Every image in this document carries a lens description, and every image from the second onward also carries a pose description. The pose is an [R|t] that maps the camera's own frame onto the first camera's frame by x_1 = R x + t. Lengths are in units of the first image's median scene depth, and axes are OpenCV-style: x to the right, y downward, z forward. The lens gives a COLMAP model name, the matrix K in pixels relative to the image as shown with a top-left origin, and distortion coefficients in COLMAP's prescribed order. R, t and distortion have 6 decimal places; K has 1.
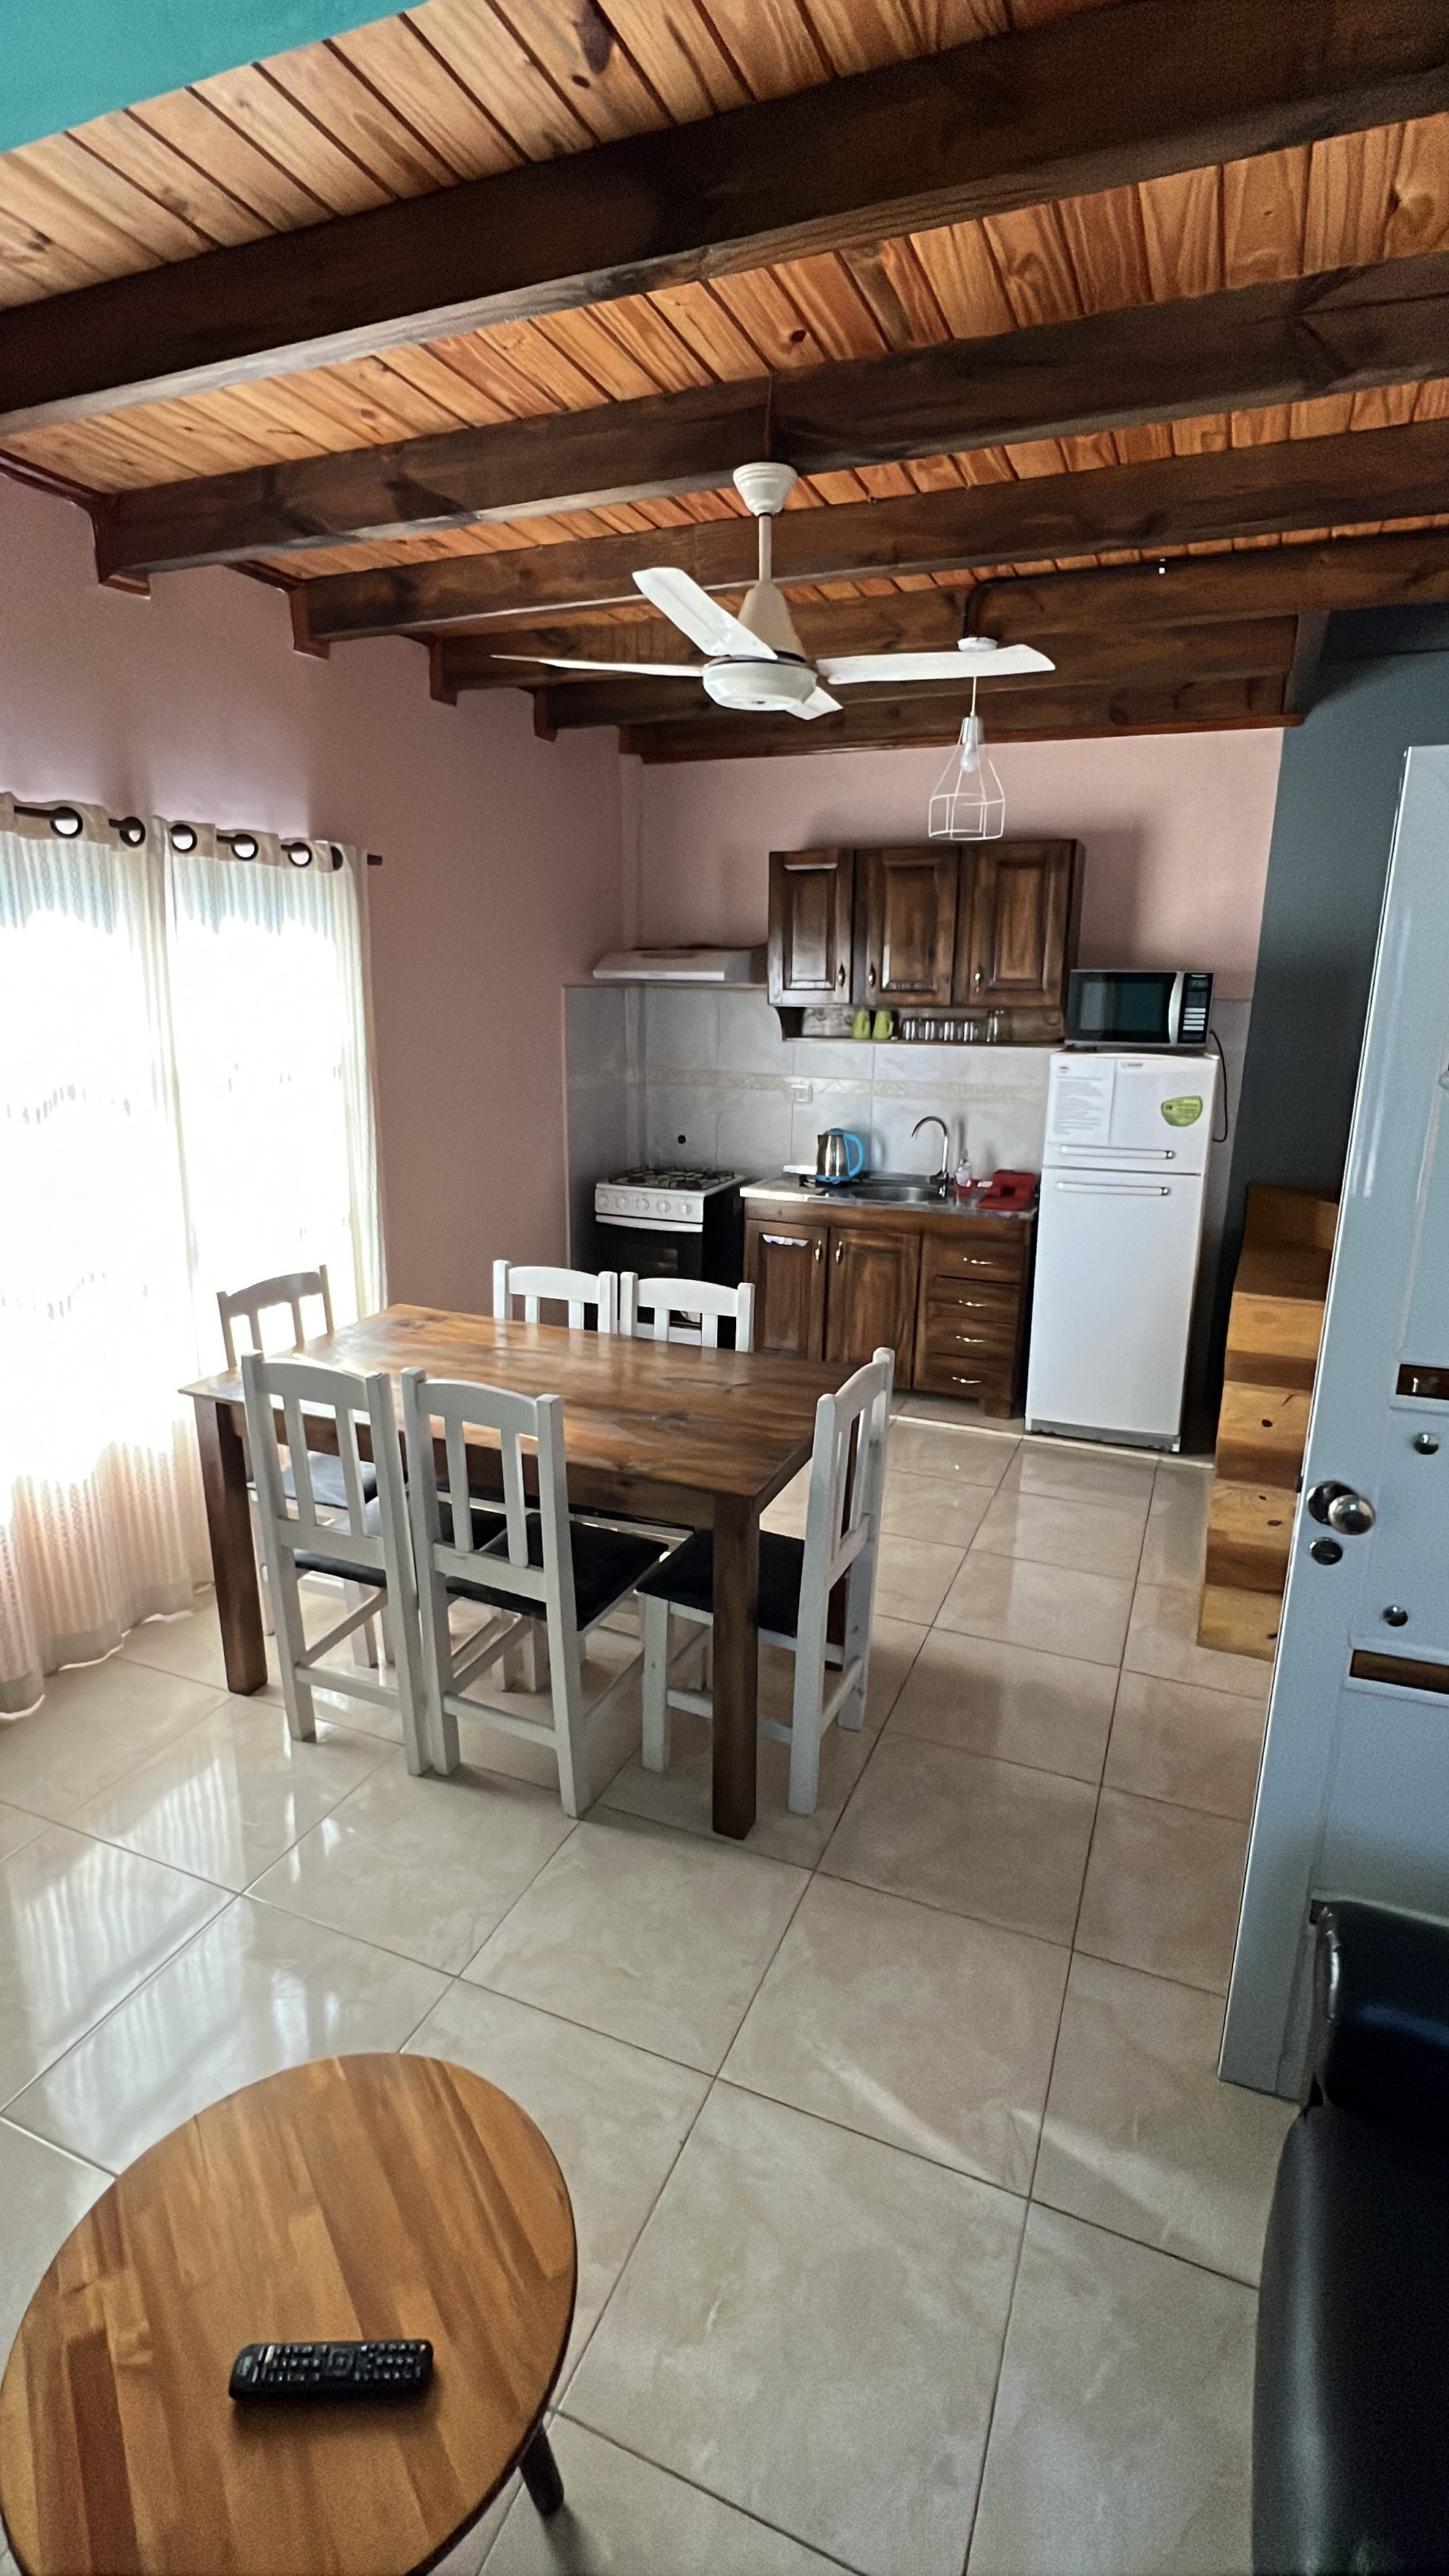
lens RADIAL K [[1187.4, 0, 730.9], [0, 1187.4, 1295.1], [0, 0, 1]] dist [0.000891, 0.000354]
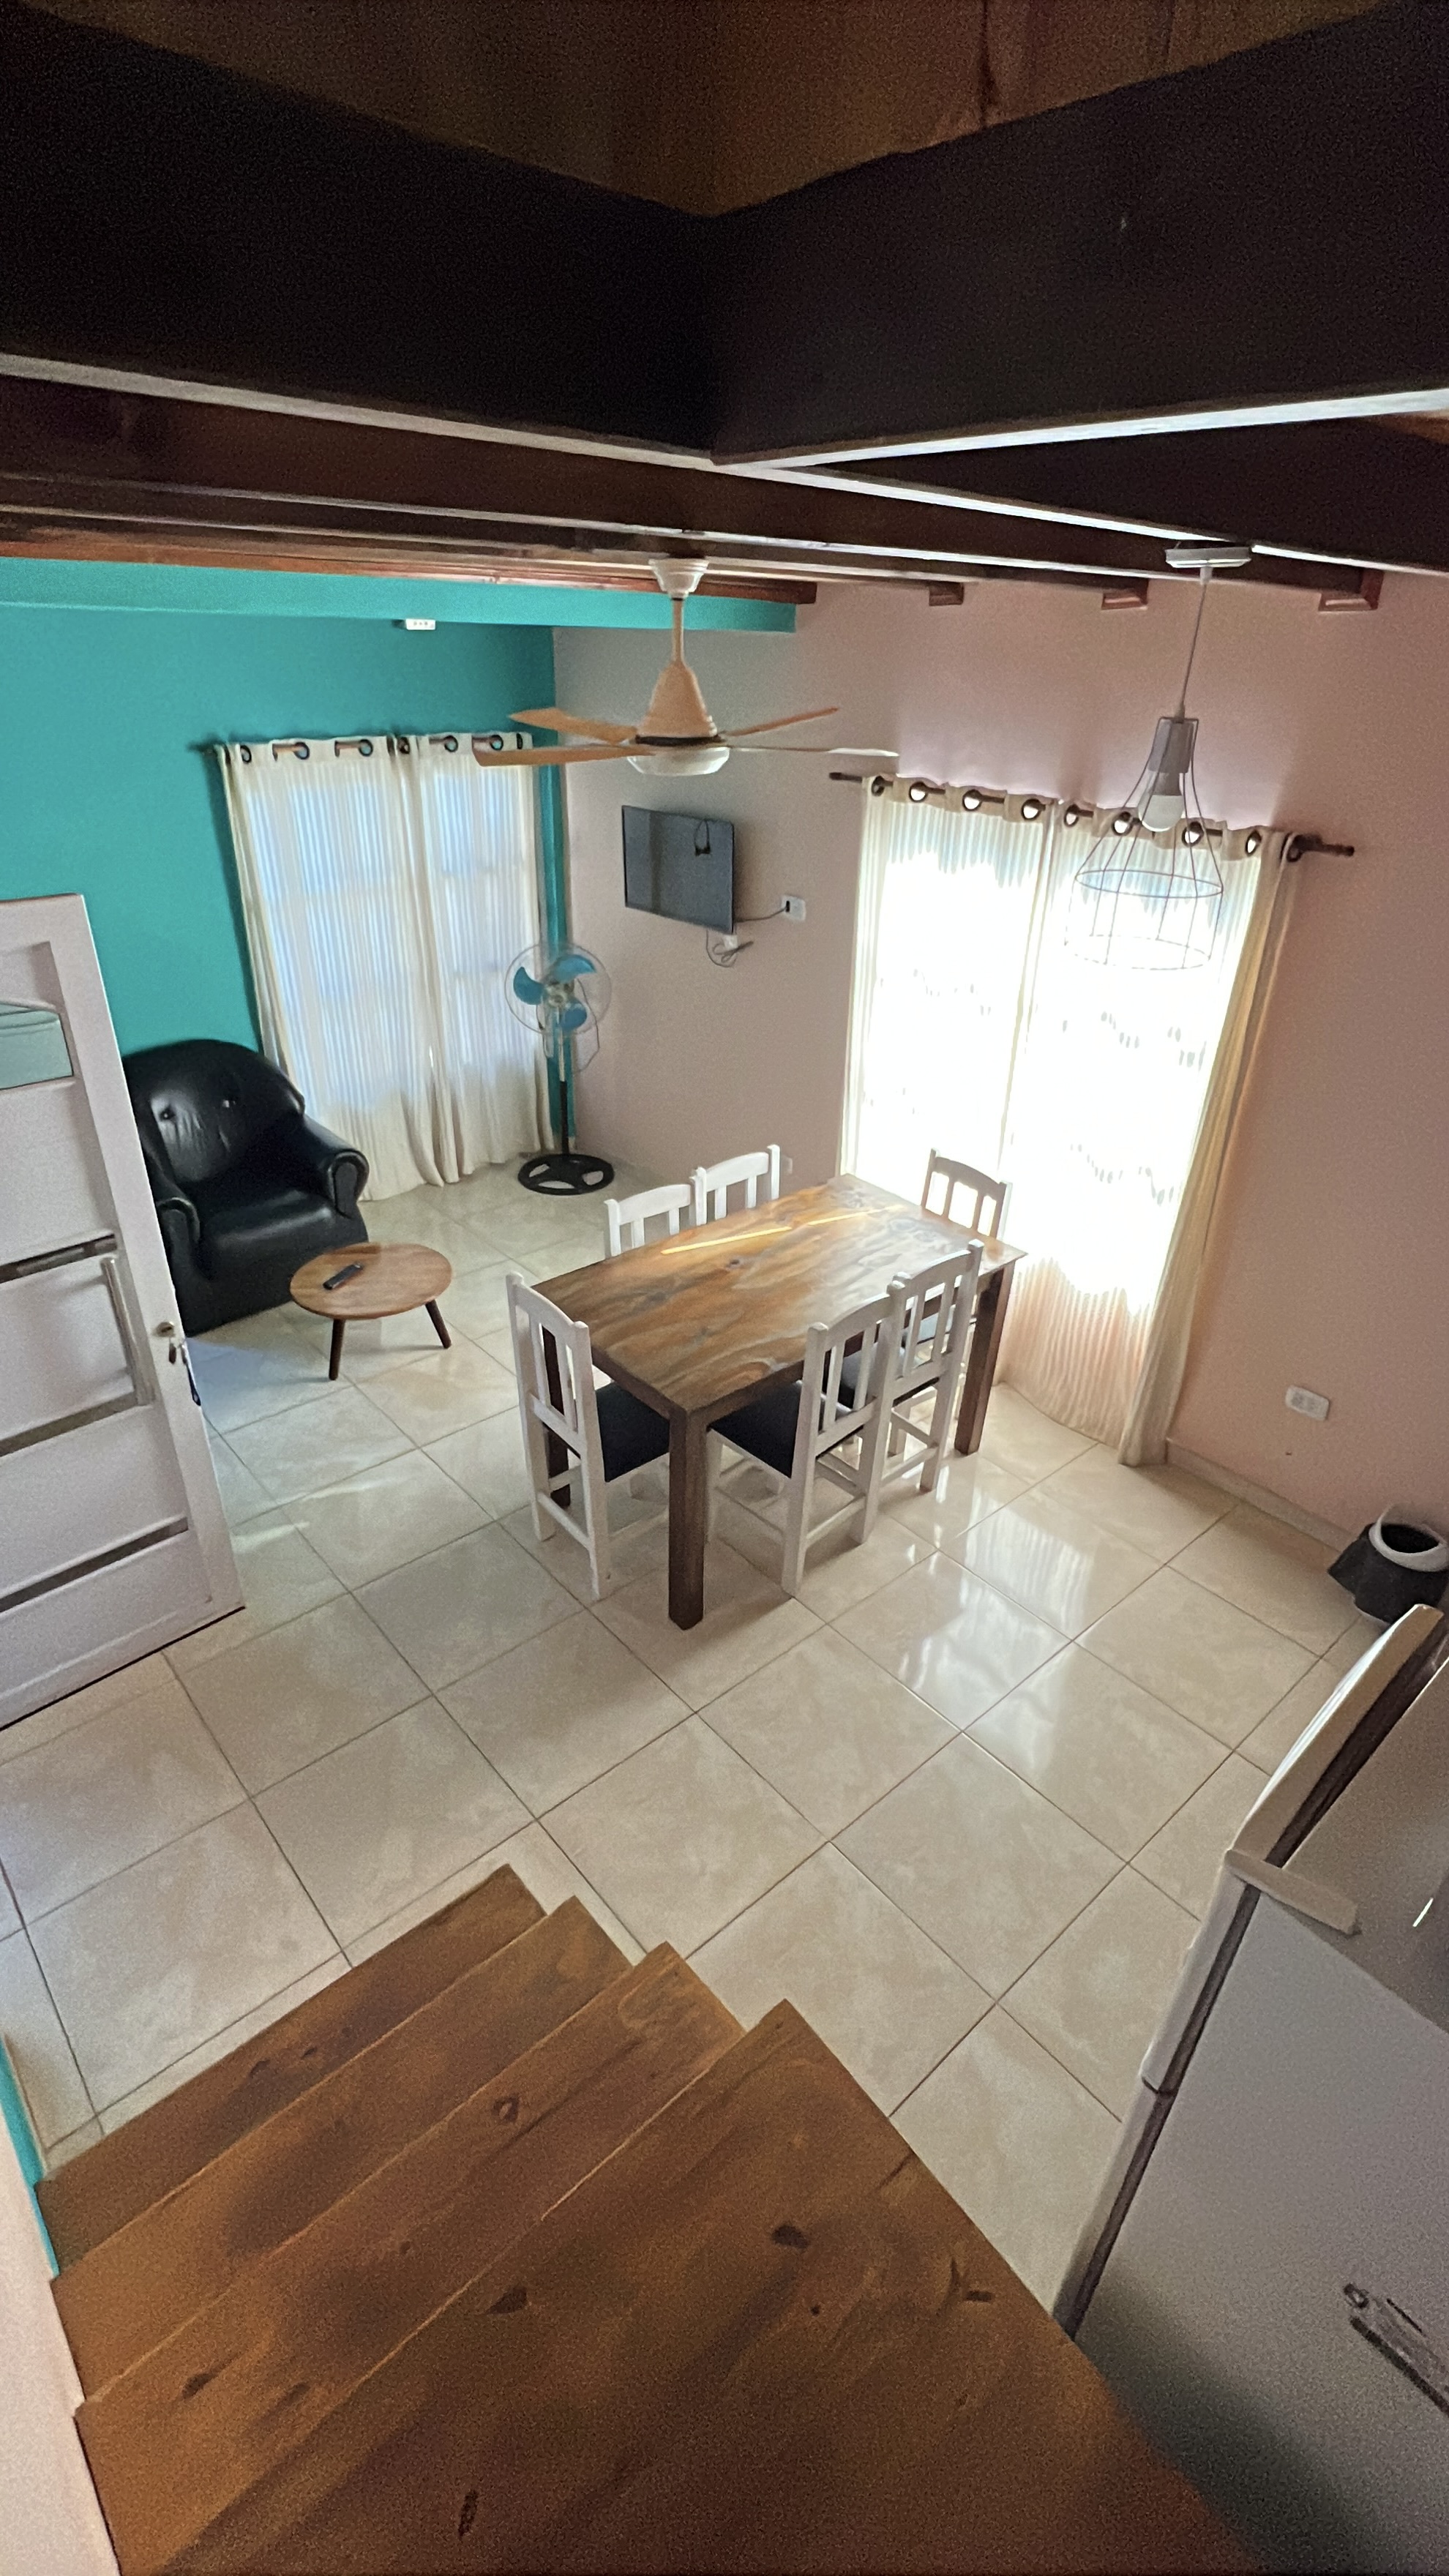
lens RADIAL K [[1187.4, 0, 737.9], [0, 1187.4, 1270.3], [0, 0, 1]] dist [0.000891, 0.000354]
pose [[-0.433968, 0.397832, -0.808332, 1.002574], [-0.268164, 0.799514, 0.537462, -0.675551], [0.860093, 0.450007, -0.240279, 1.392433]]
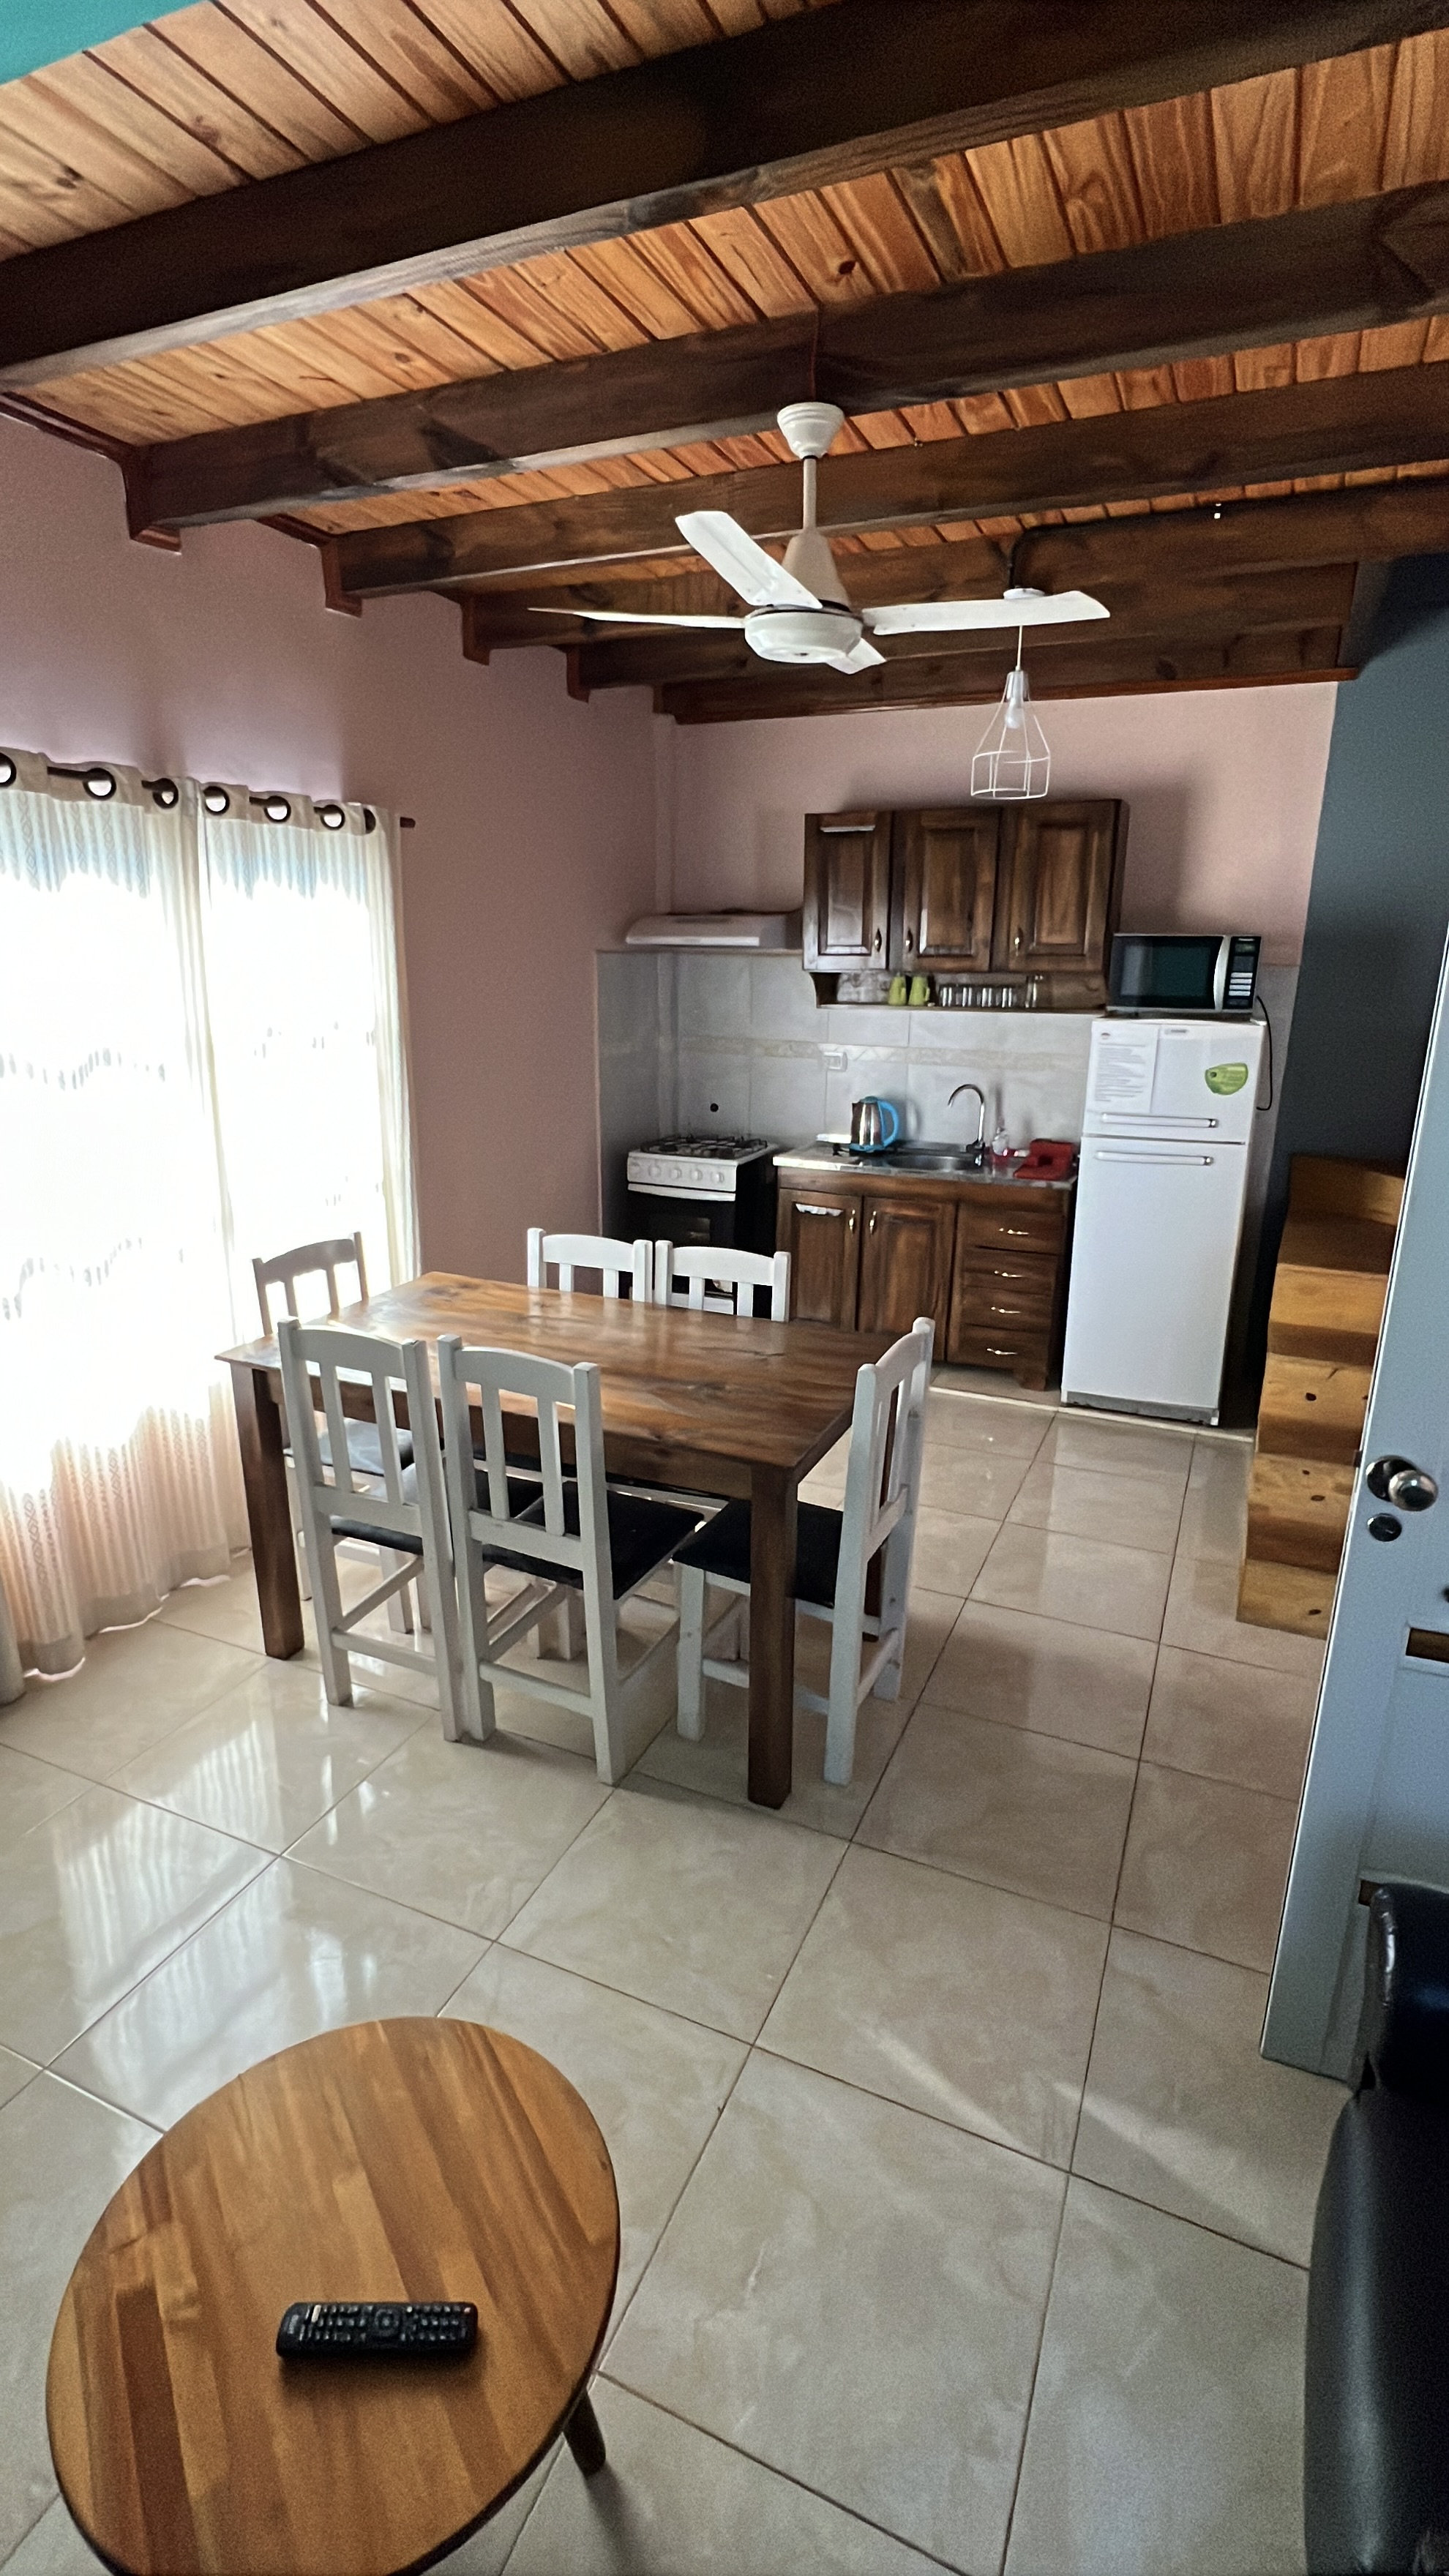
lens RADIAL K [[1187.4, 0, 731.8], [0, 1187.4, 1295.2], [0, 0, 1]] dist [0.000891, 0.000354]
pose [[0.999742, 0.004939, -0.022150, -0.008808], [-0.004393, 0.999687, 0.024617, 0.002238], [0.022264, -0.024514, 0.999452, 0.011903]]
